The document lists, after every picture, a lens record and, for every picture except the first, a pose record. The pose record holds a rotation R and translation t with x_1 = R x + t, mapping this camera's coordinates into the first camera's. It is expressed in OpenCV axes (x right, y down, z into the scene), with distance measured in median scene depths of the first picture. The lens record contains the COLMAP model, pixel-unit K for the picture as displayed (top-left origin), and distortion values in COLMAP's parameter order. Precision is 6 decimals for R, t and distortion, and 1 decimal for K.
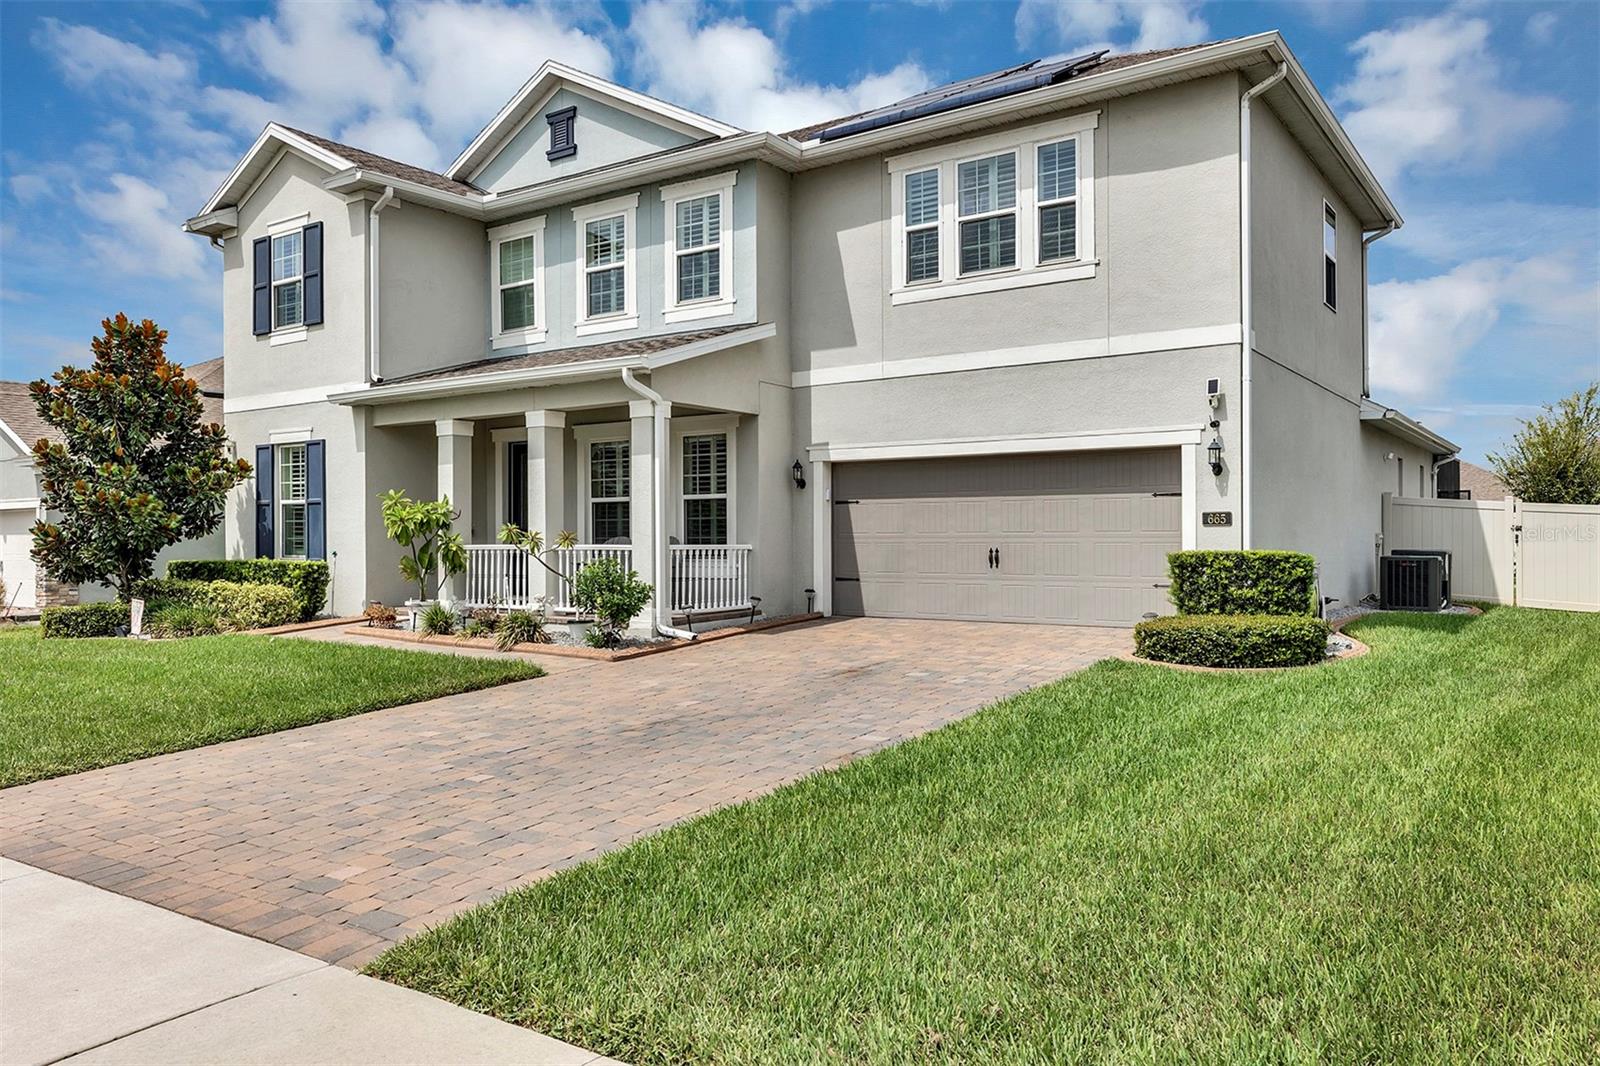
lens RADIAL K [[1165.9, 0, 800.0], [0, 1165.9, 533.0], [0, 0, 1]] dist [-0.001268, -0.000389]
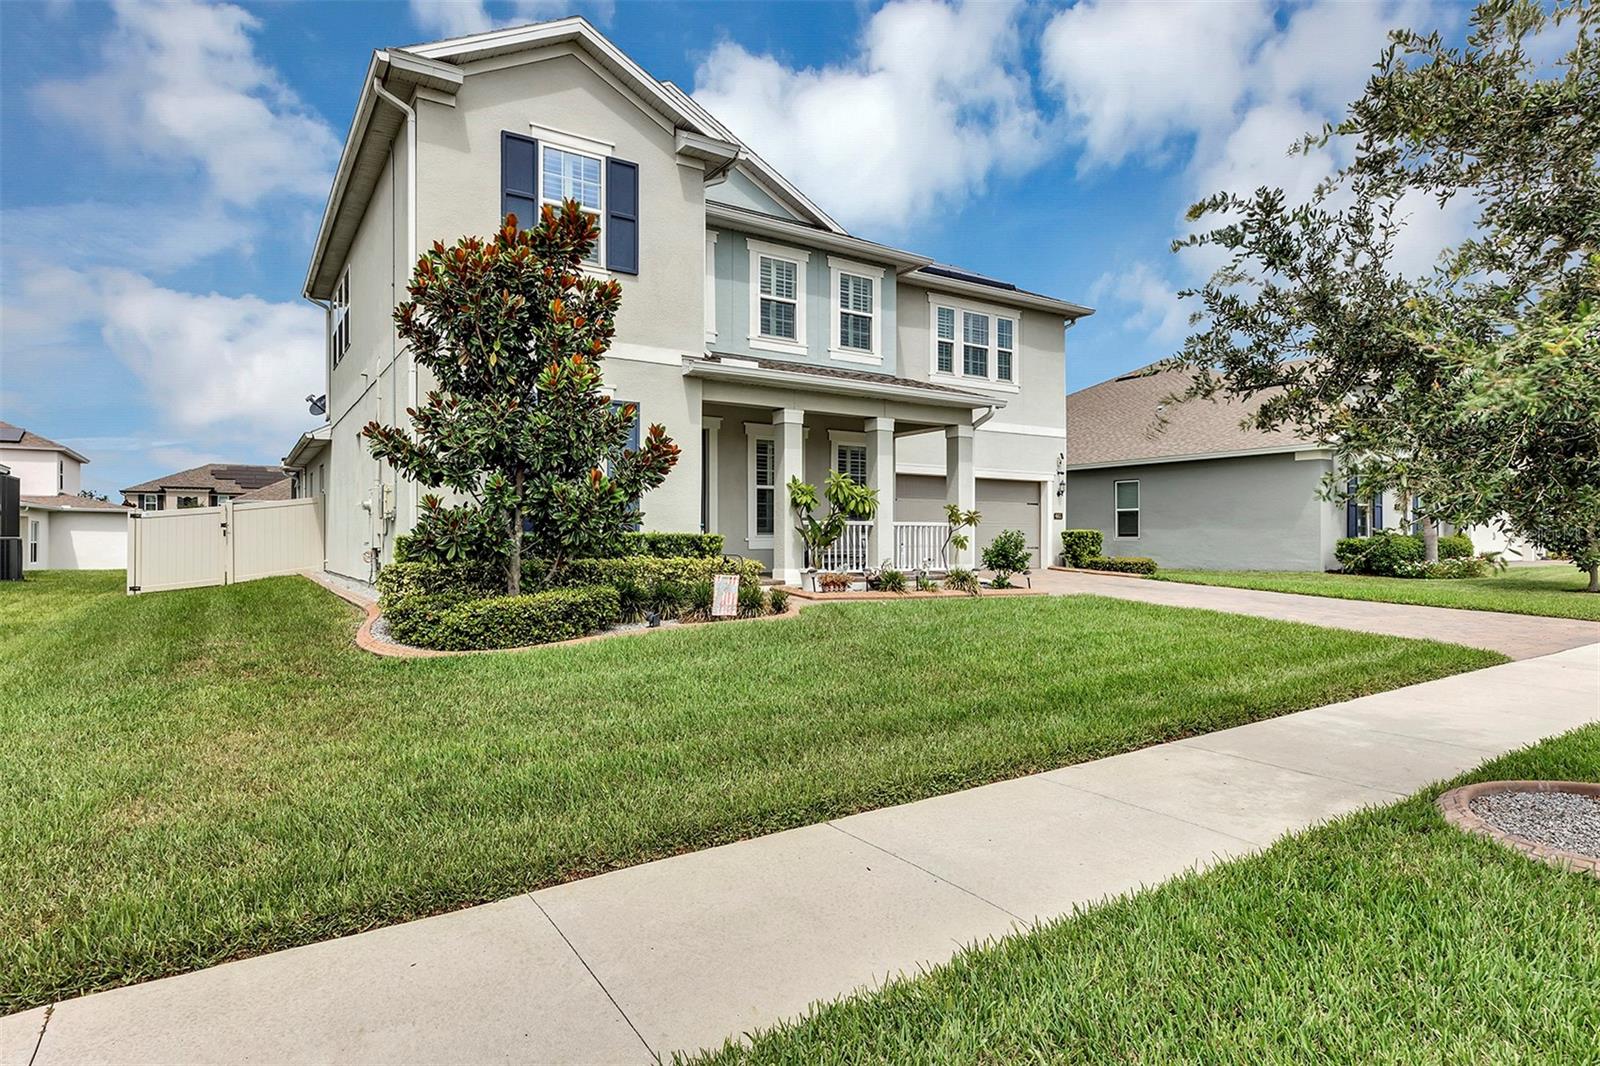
lens RADIAL K [[822.9, 0, 800.0], [0, 822.9, 533.0], [0, 0, 1]] dist [-0.001181, 0.000177]
pose [[0.399952, 0.005716, 0.916518, -1.033447], [-0.014044, 0.999901, -0.000108, 0.021924], [-0.916429, -0.012828, 0.399992, 0.676061]]
